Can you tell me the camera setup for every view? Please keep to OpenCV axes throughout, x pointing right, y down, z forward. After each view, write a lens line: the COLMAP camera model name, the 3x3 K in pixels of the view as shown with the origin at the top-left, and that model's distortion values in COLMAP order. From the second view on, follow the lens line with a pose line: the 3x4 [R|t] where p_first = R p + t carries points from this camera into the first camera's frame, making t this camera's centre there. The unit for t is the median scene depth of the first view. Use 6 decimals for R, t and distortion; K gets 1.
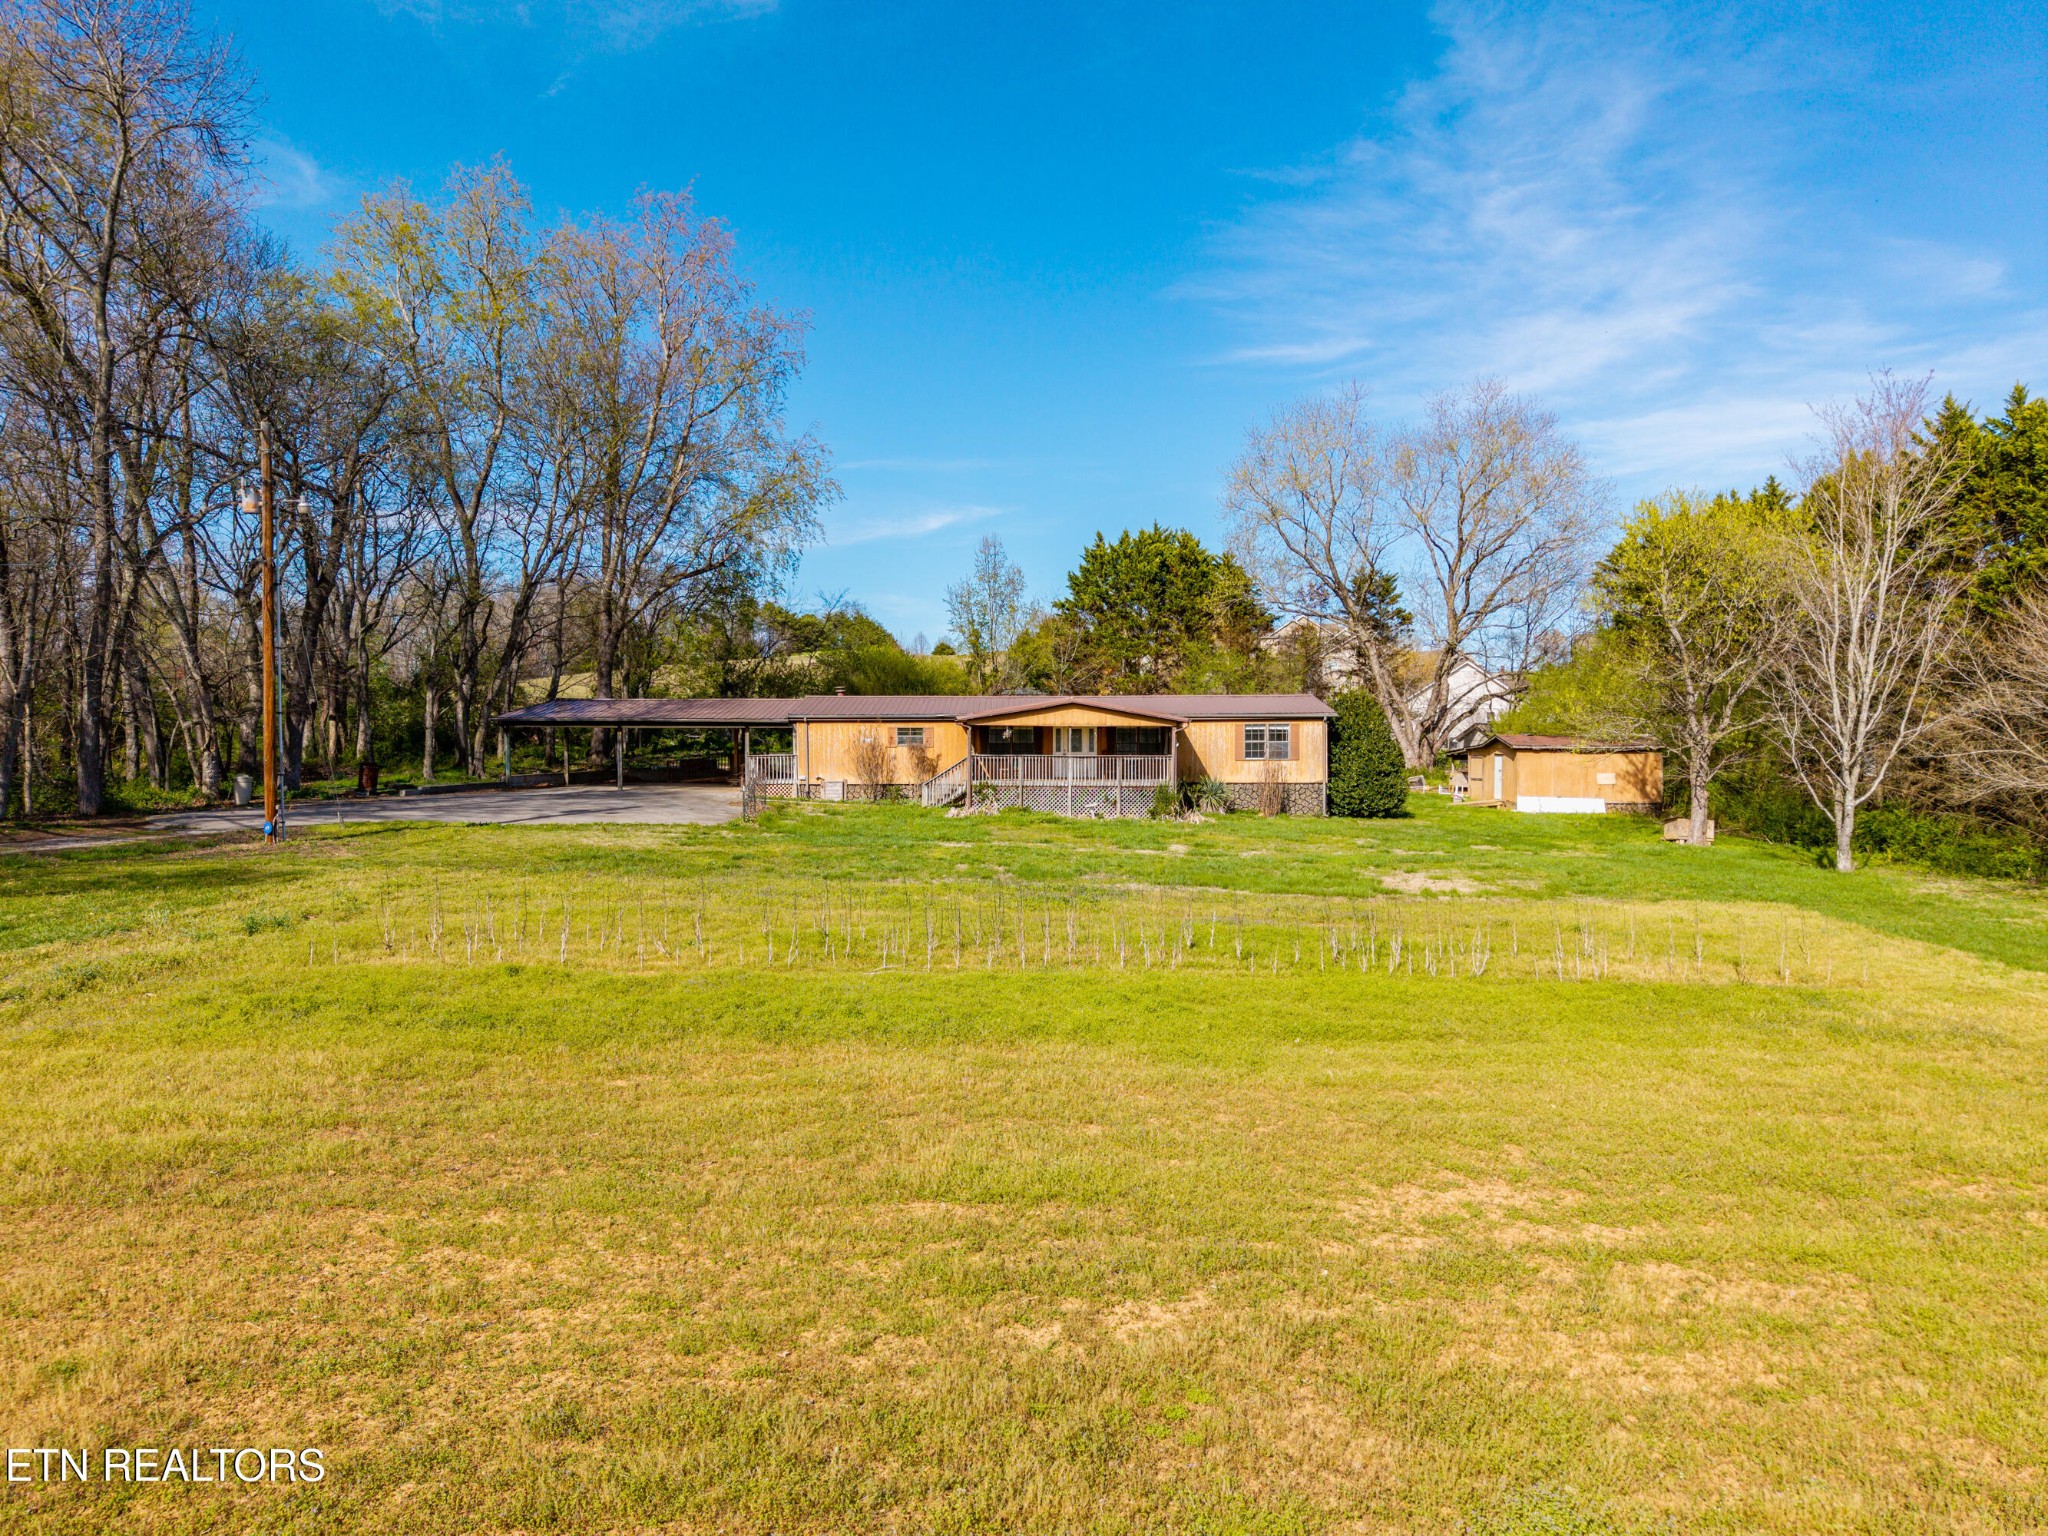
lens RADIAL K [[1373.9, 0, 1029.5], [0, 1373.9, 770.9], [0, 0, 1]] dist [0.029028, -0.031600]
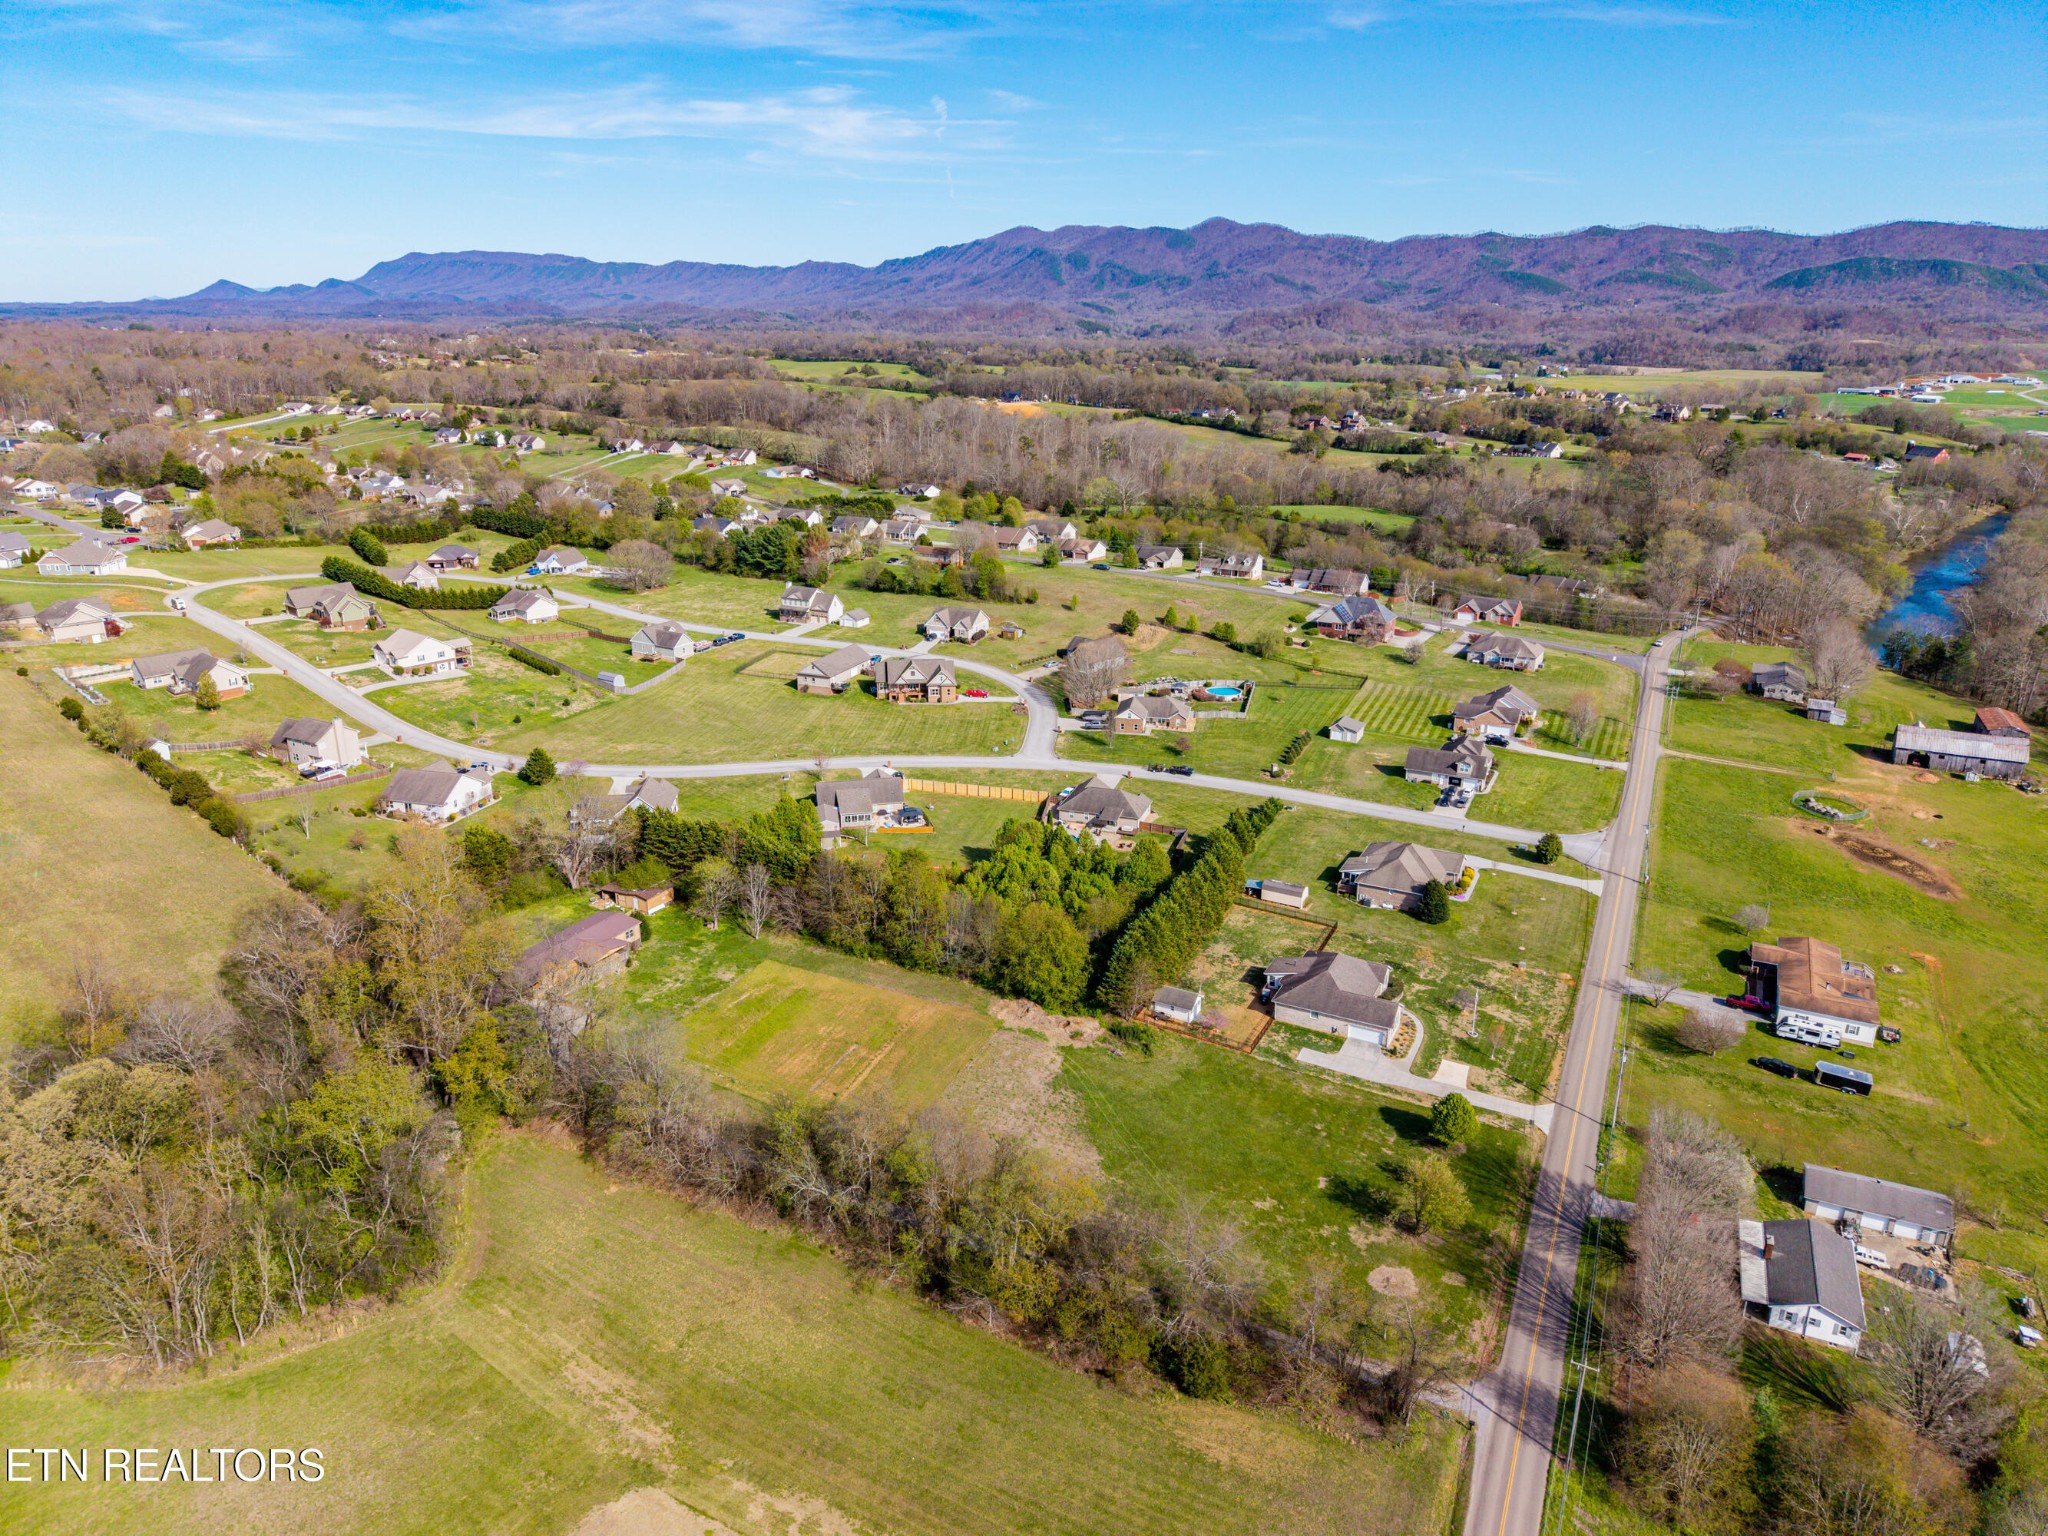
lens RADIAL K [[1367.4, 0, 1027.7], [0, 1367.4, 778.9], [0, 0, 1]] dist [0.028709, -0.029340]
pose [[0.450149, -0.283194, 0.846857, -2.647319], [0.011590, 0.950151, 0.311575, -1.729557], [-0.892878, -0.130440, 0.430992, -1.782077]]
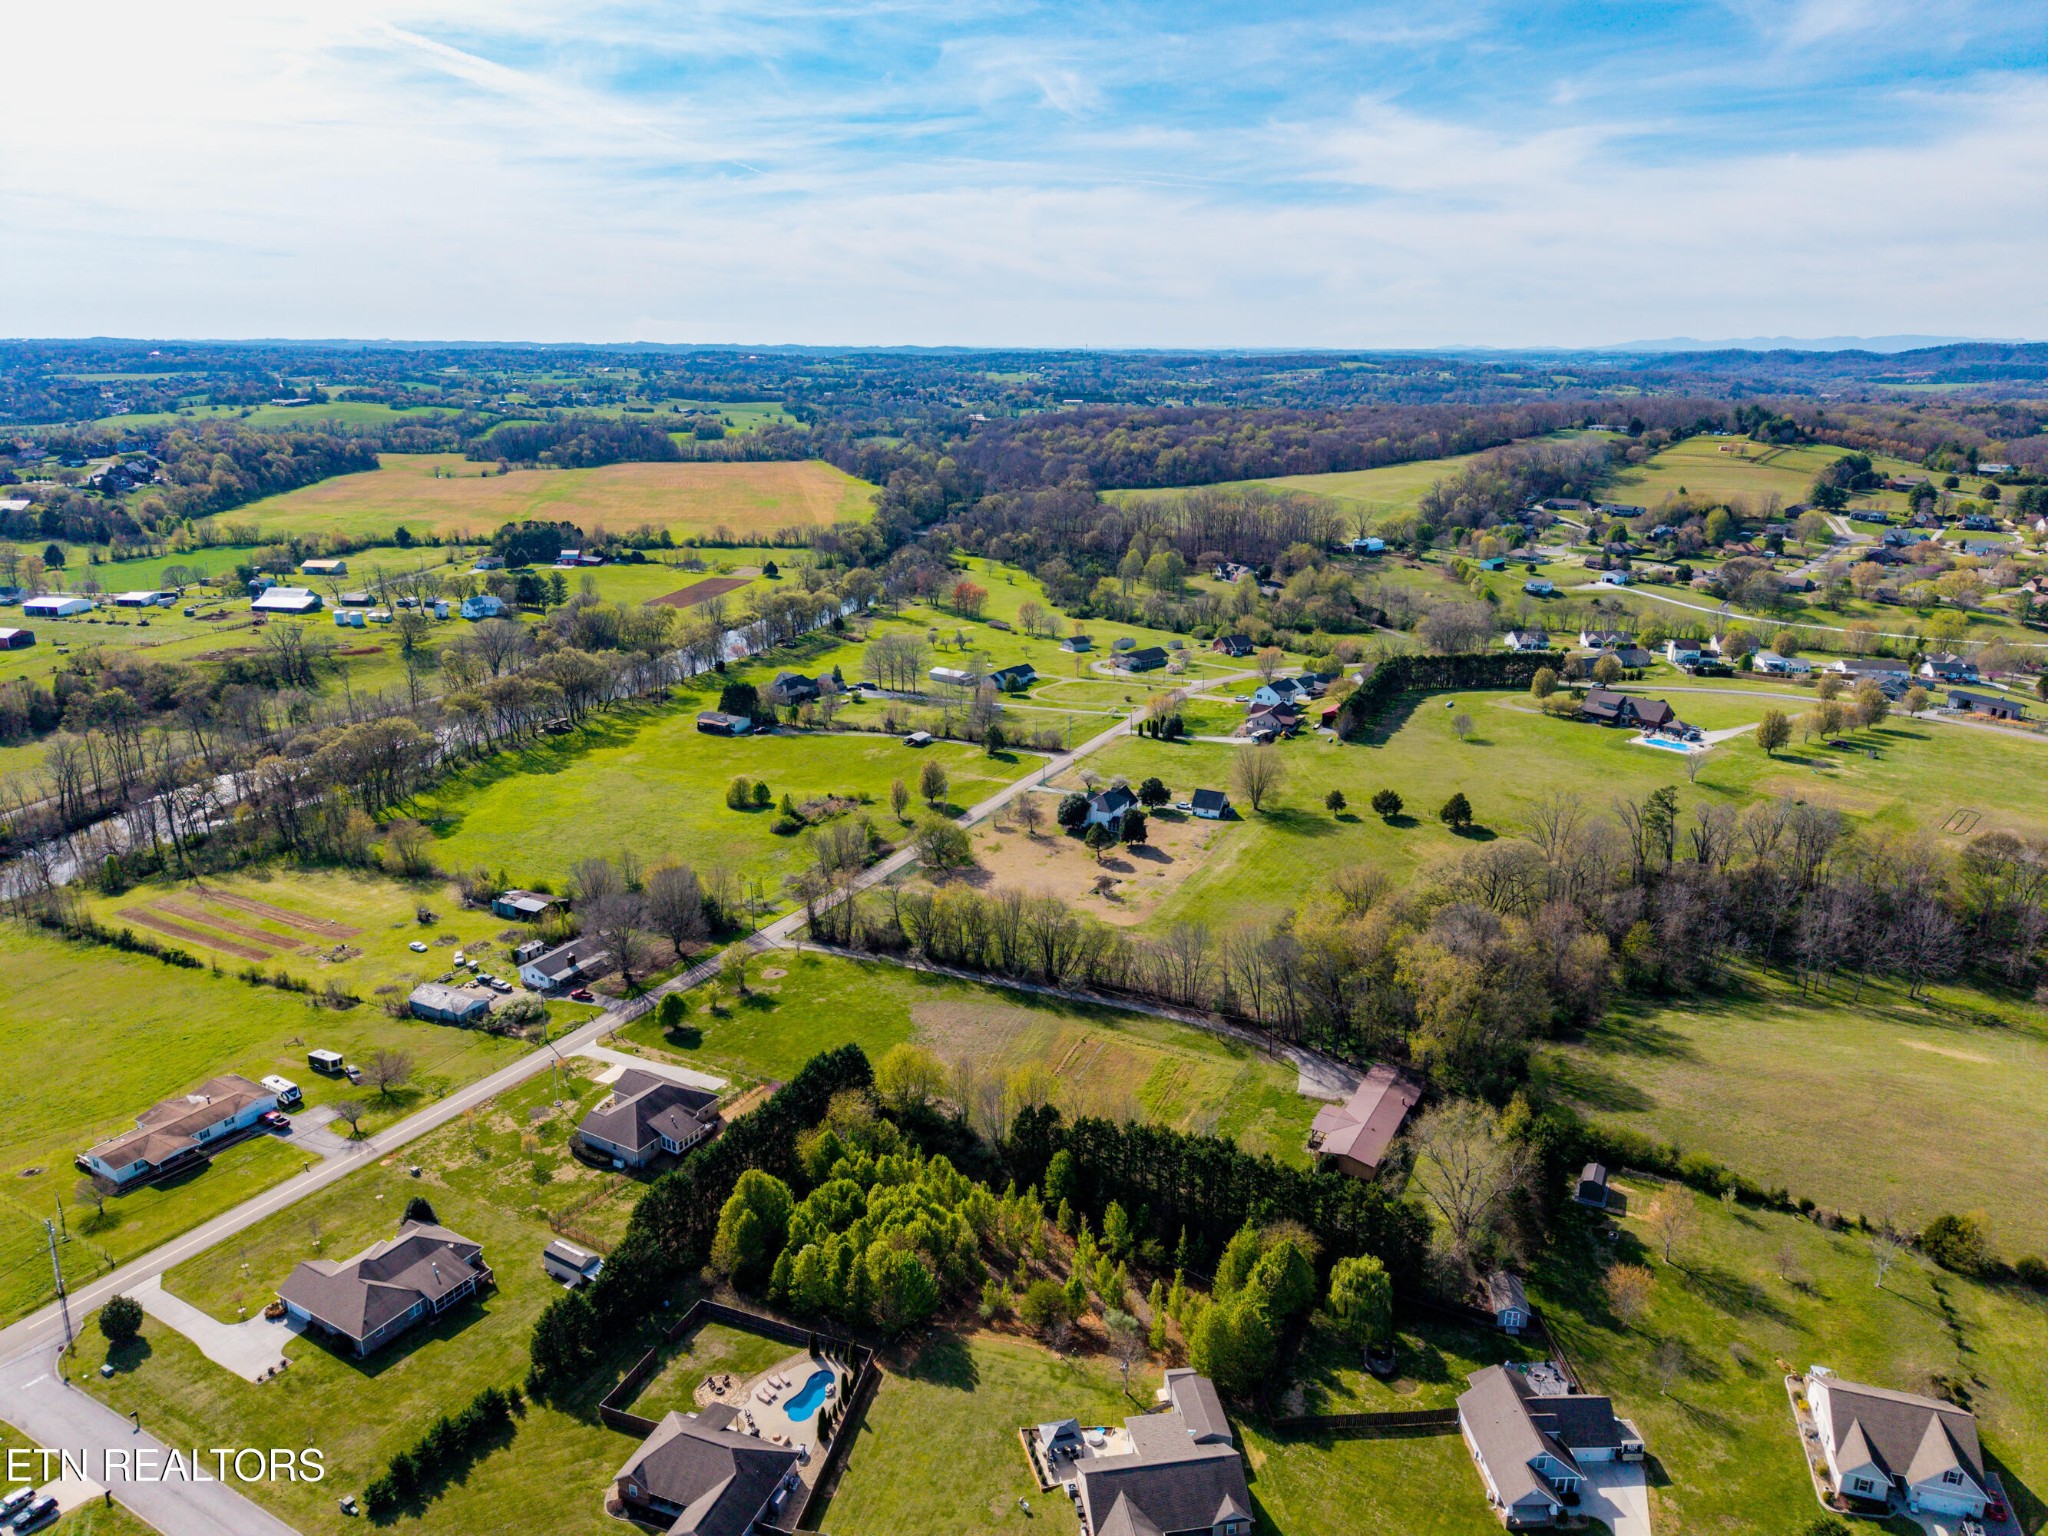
lens RADIAL K [[1355.4, 0, 1030.9], [0, 1355.4, 793.9], [0, 0, 1]] dist [0.042431, -0.046221]
pose [[-0.488967, 0.272560, -0.828627, 3.665111], [-0.024139, 0.945339, 0.325194, -2.307426], [0.871968, 0.179011, -0.455660, 1.901602]]
